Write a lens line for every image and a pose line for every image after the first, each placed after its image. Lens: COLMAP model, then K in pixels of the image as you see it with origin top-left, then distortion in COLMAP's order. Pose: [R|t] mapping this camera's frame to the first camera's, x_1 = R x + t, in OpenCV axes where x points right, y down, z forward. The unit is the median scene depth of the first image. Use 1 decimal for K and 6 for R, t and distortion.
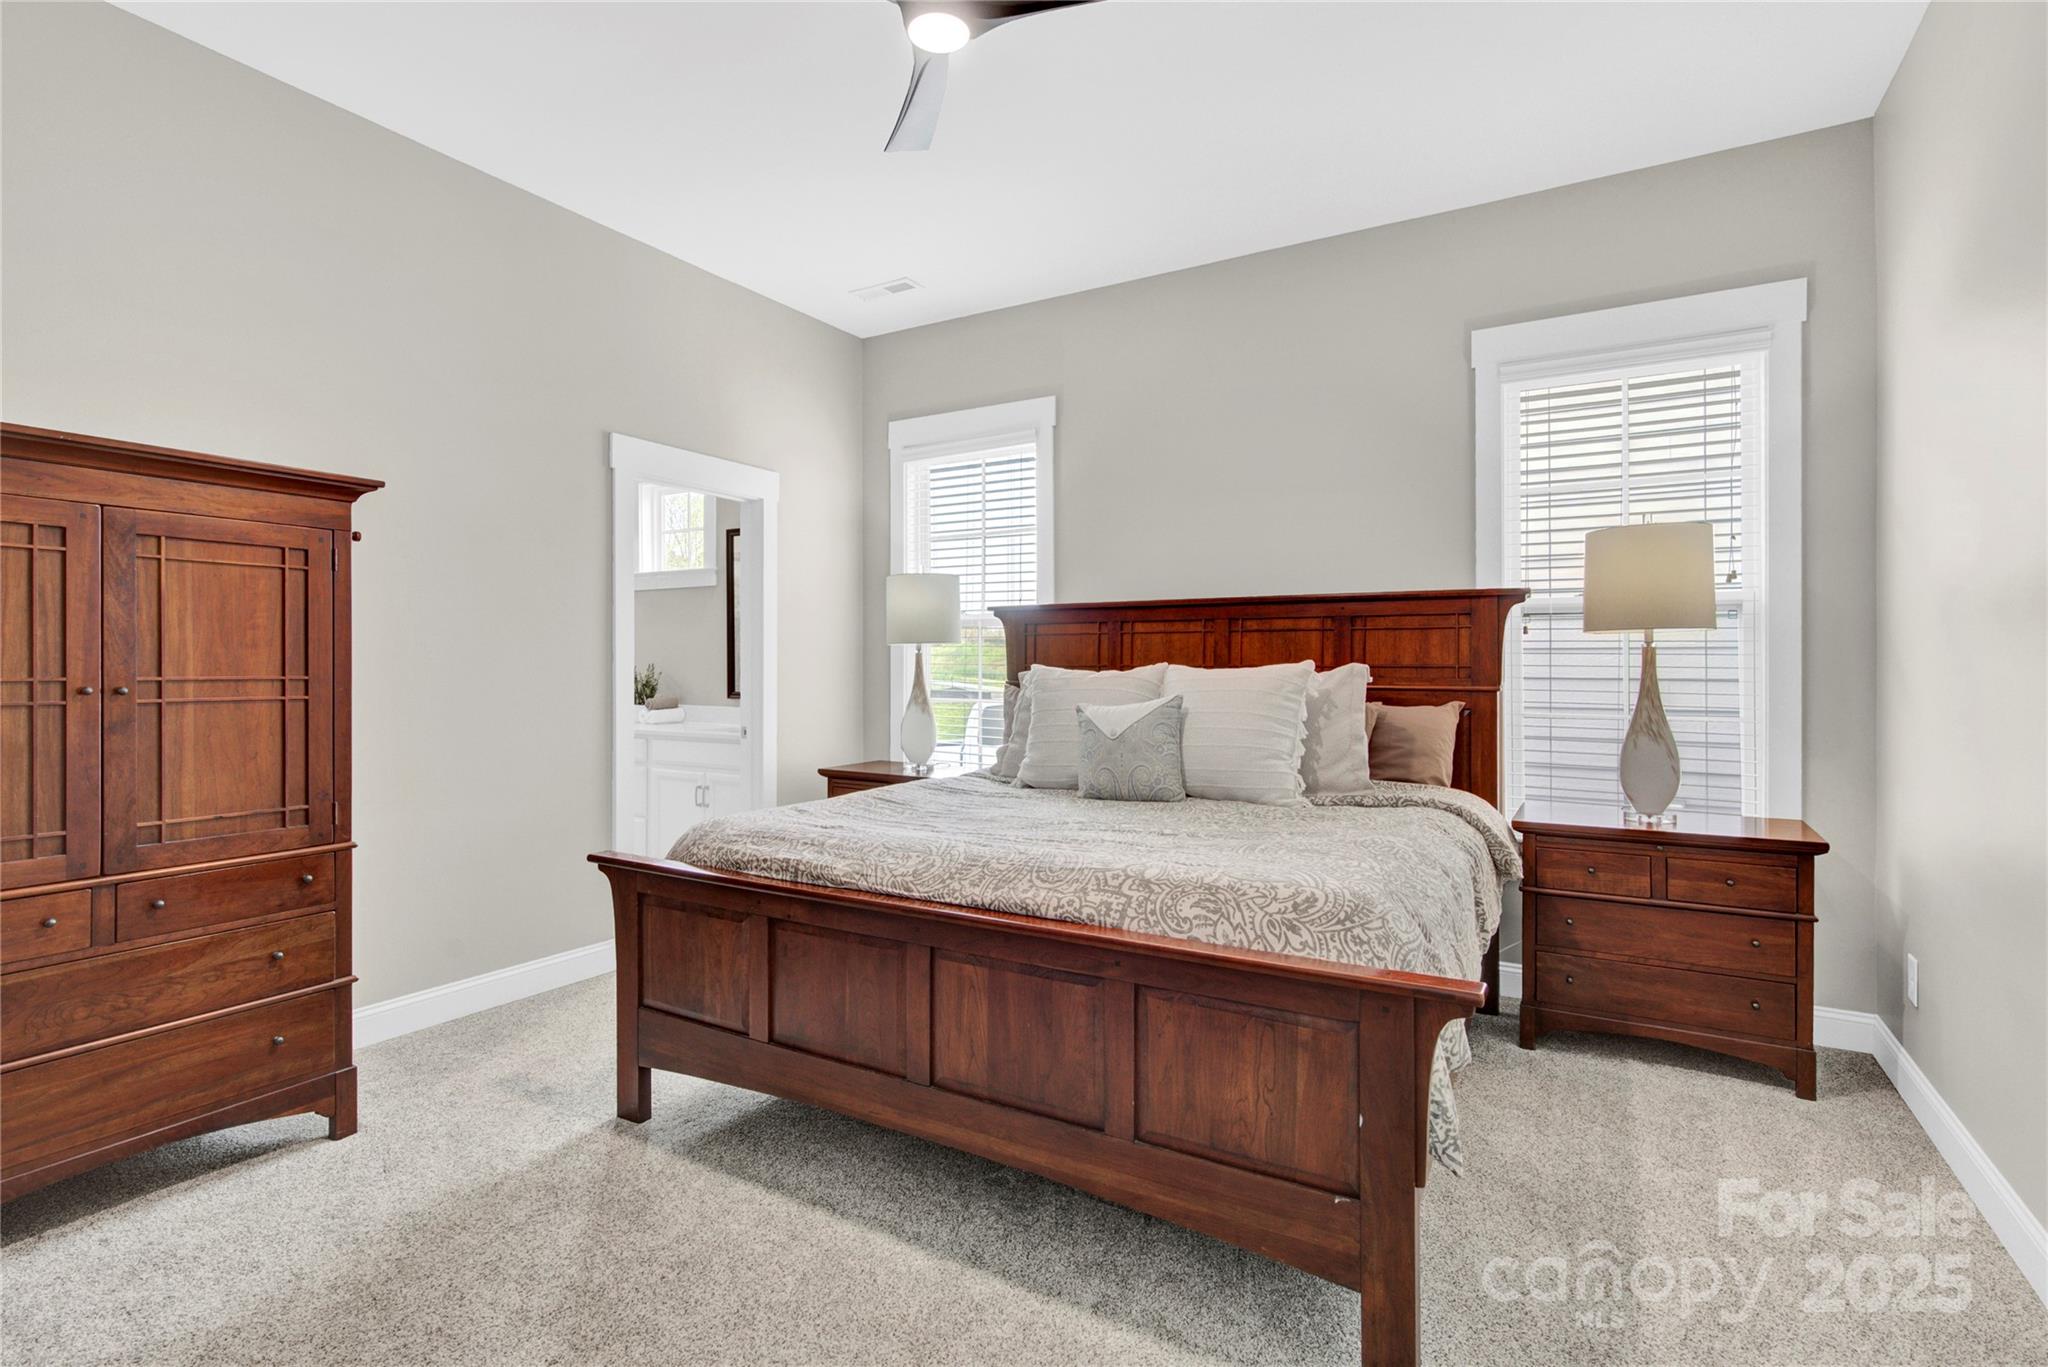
lens RADIAL K [[969.5, 0, 1031.1], [0, 969.5, 672.7], [0, 0, 1]] dist [-0.001704, 0.002156]
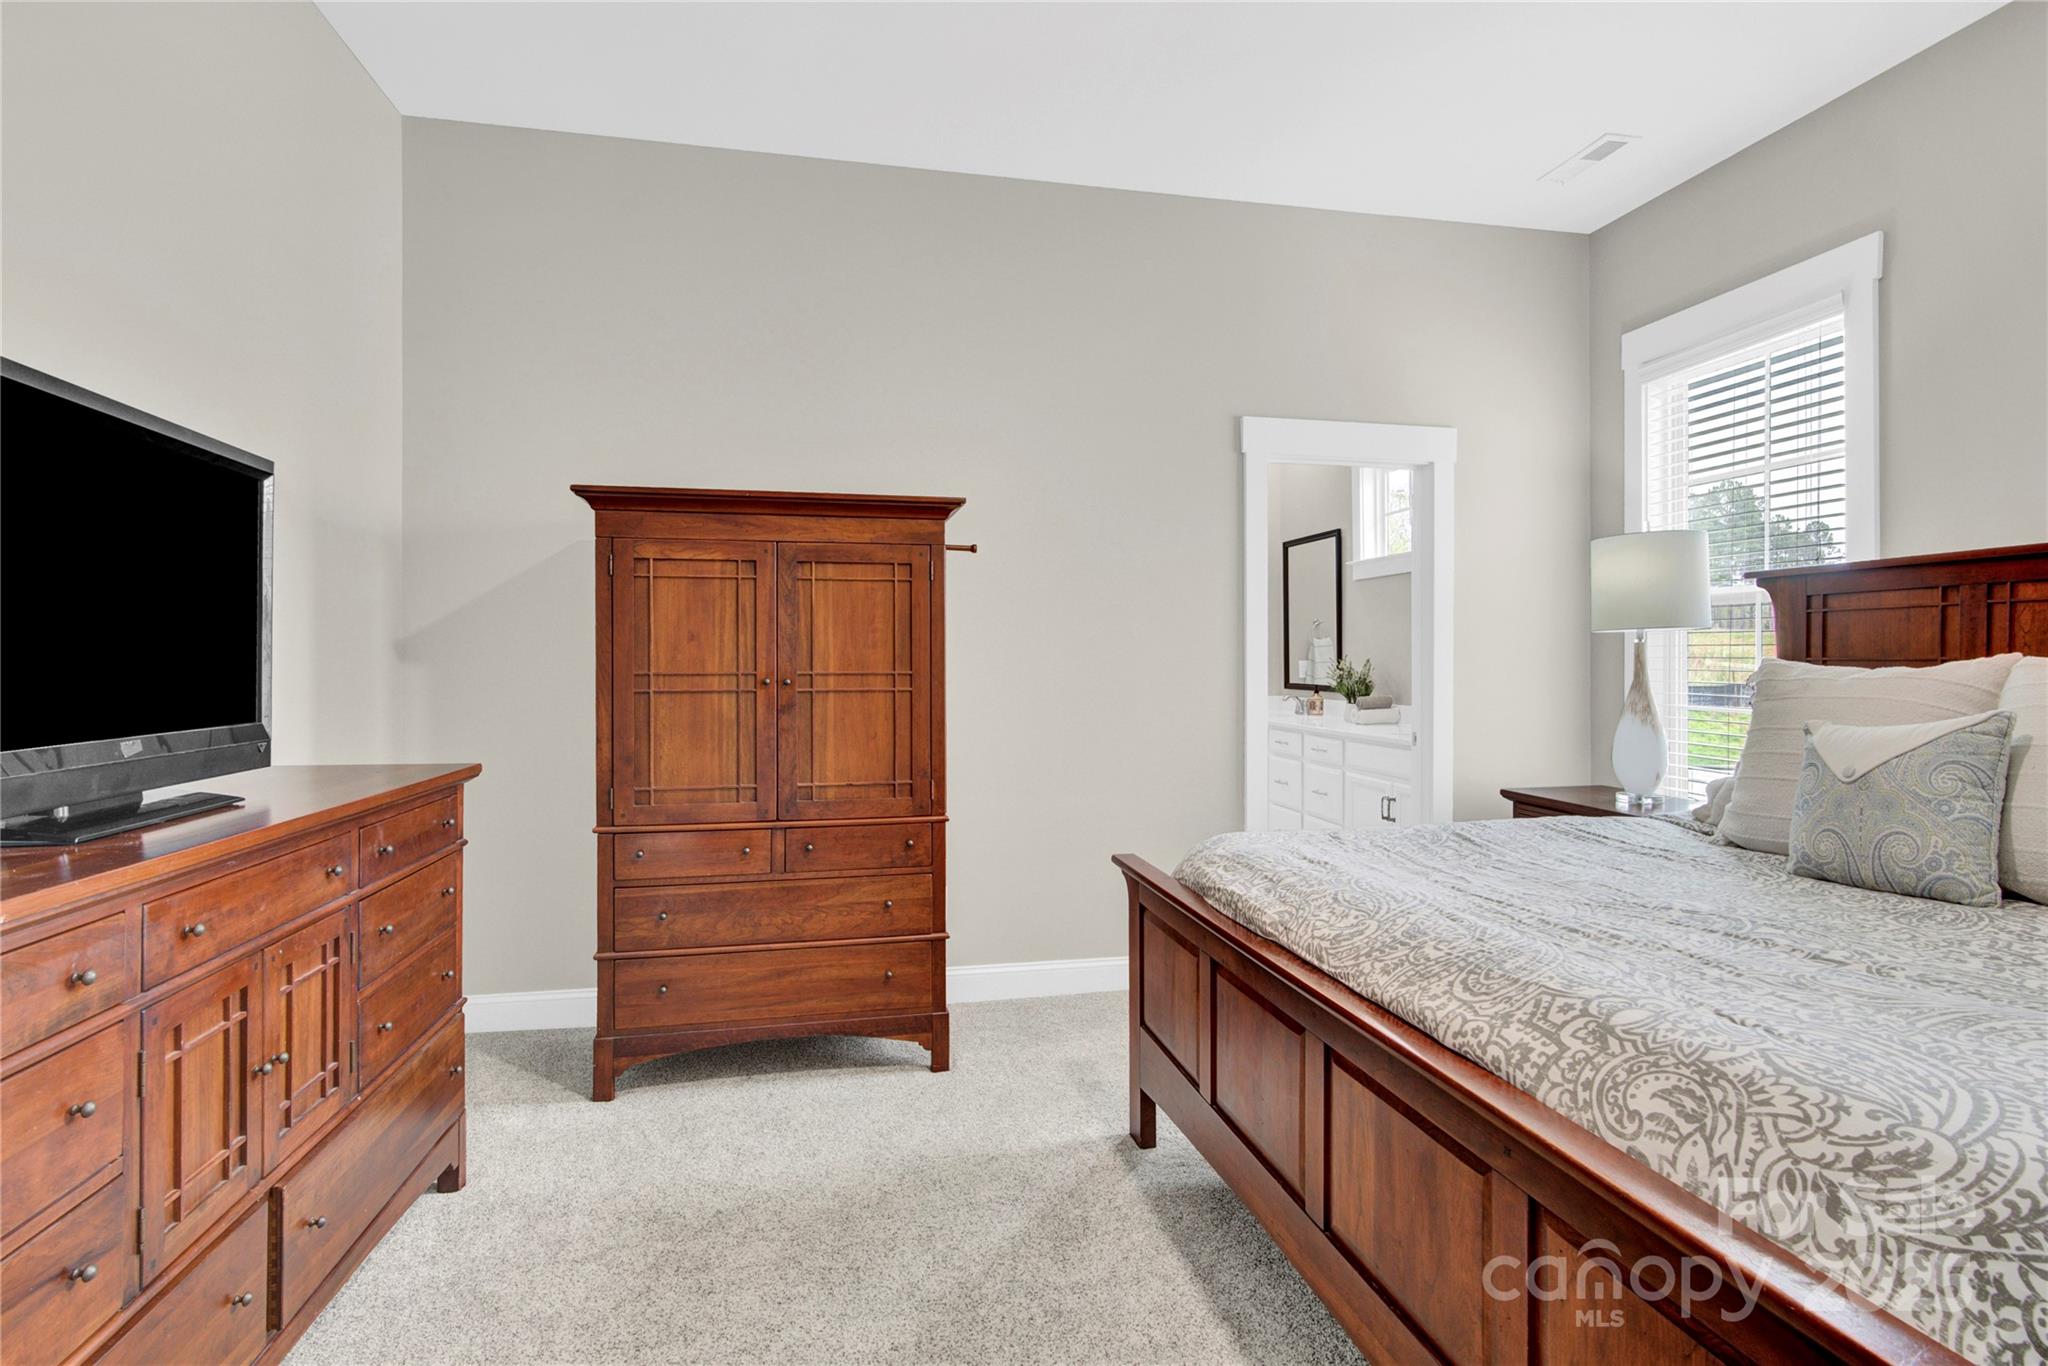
lens RADIAL K [[1031.1, 0, 1034.1], [0, 1031.1, 667.7], [0, 0, 1]] dist [-0.001551, 0.002591]
pose [[0.673775, 0.001870, -0.738934, 0.289773], [-0.002156, 0.999998, 0.000564, -0.001666], [0.738934, 0.001213, 0.673777, 0.274578]]
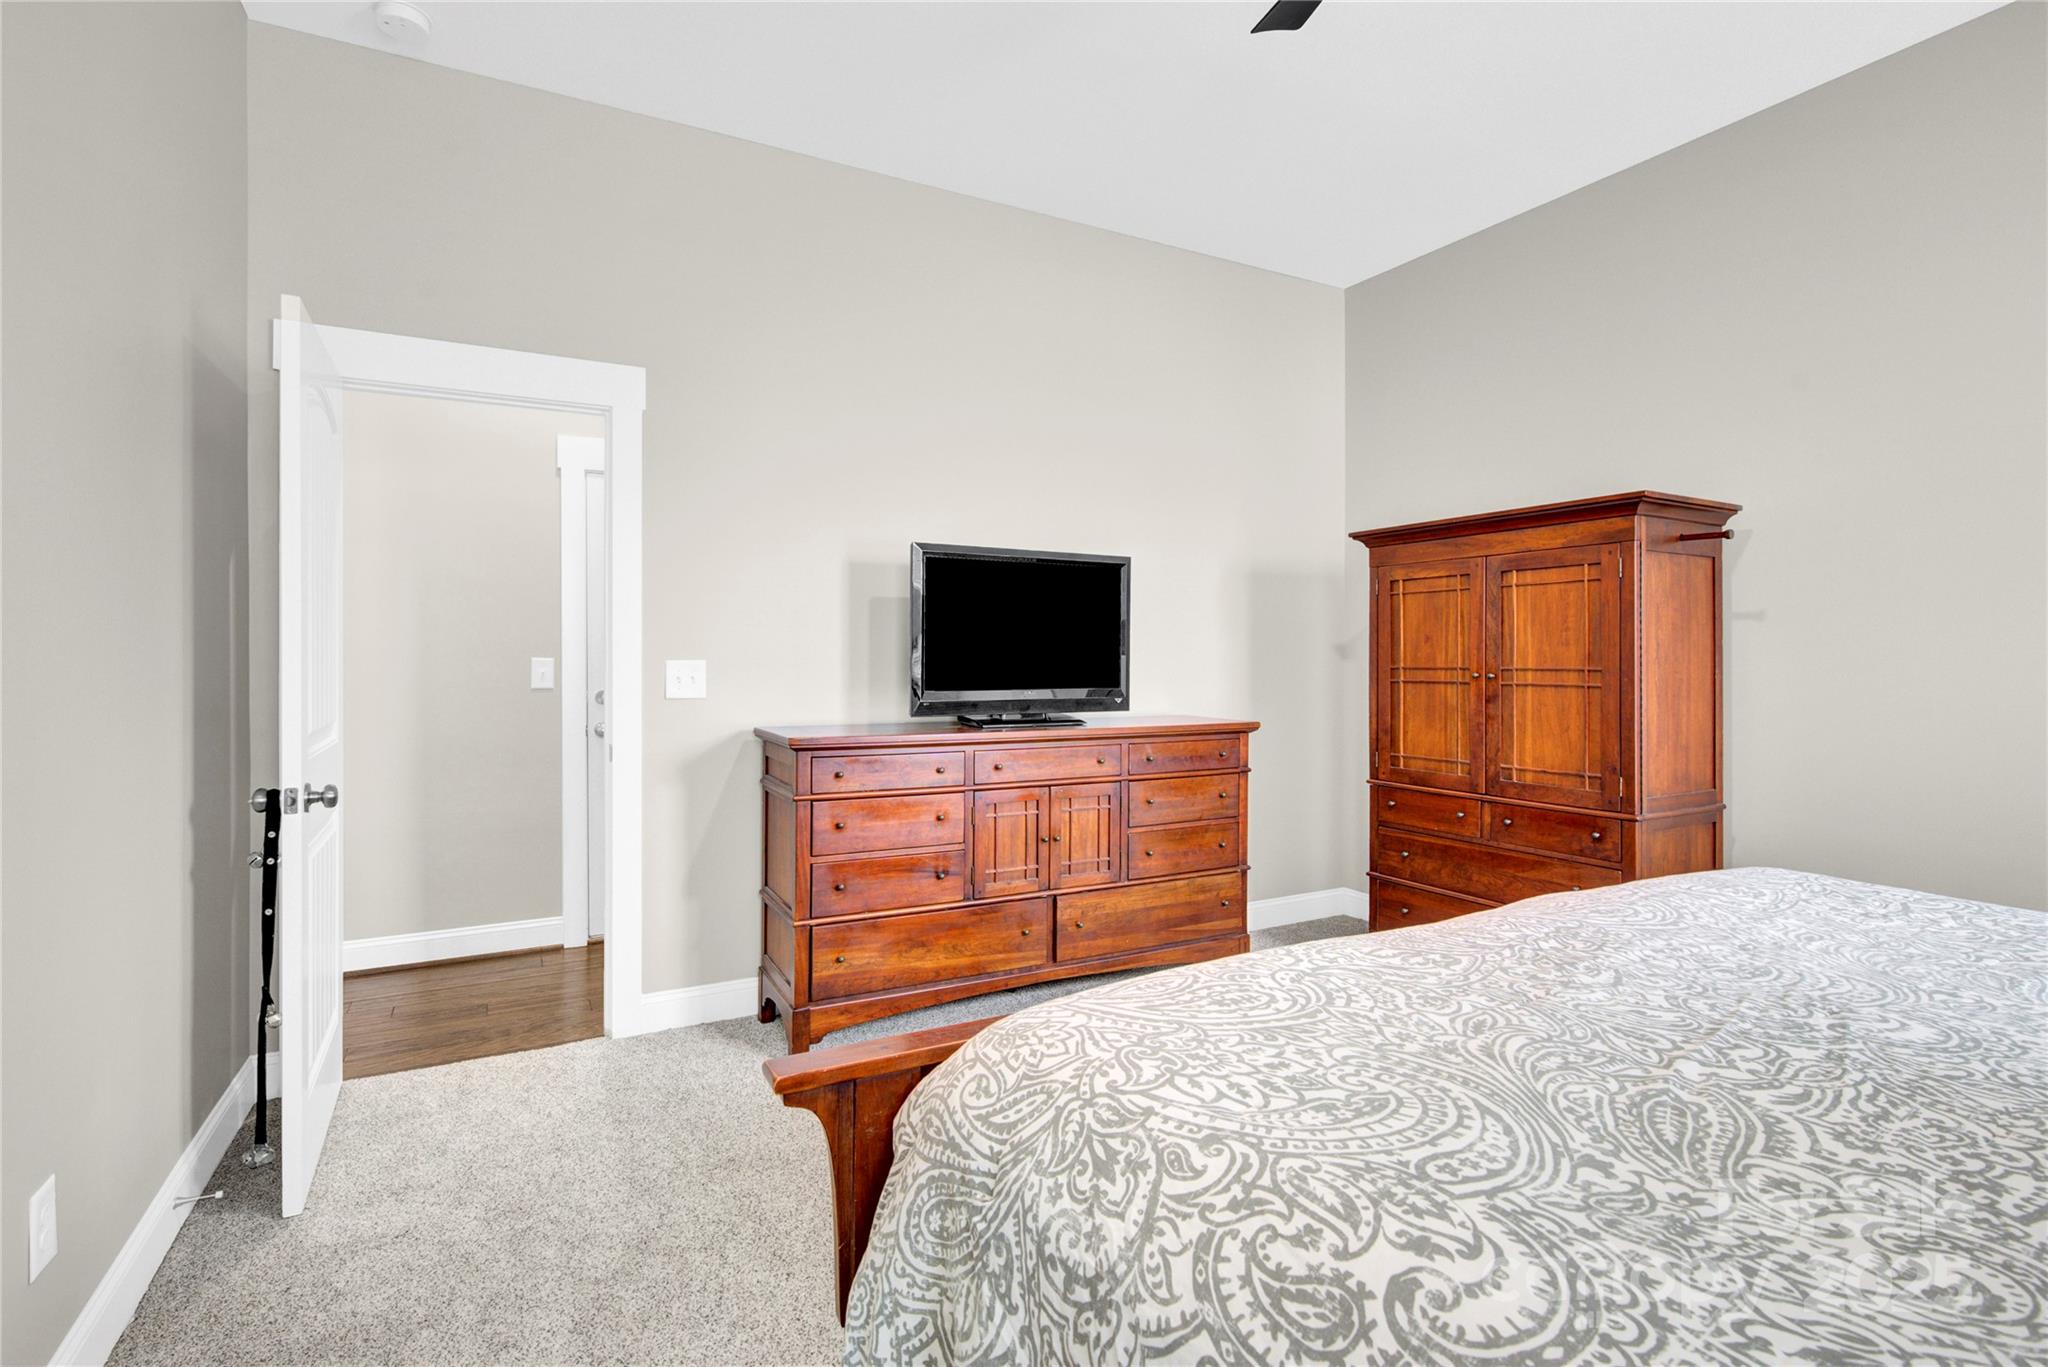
lens RADIAL K [[969.5, 0, 1012.4], [0, 969.5, 665.7], [0, 0, 1]] dist [-0.001704, 0.002156]
pose [[-0.522672, 0.003351, -0.852527, 0.683234], [-0.007534, 0.999935, 0.008549, -0.003931], [0.852501, 0.010891, -0.522613, 1.040093]]
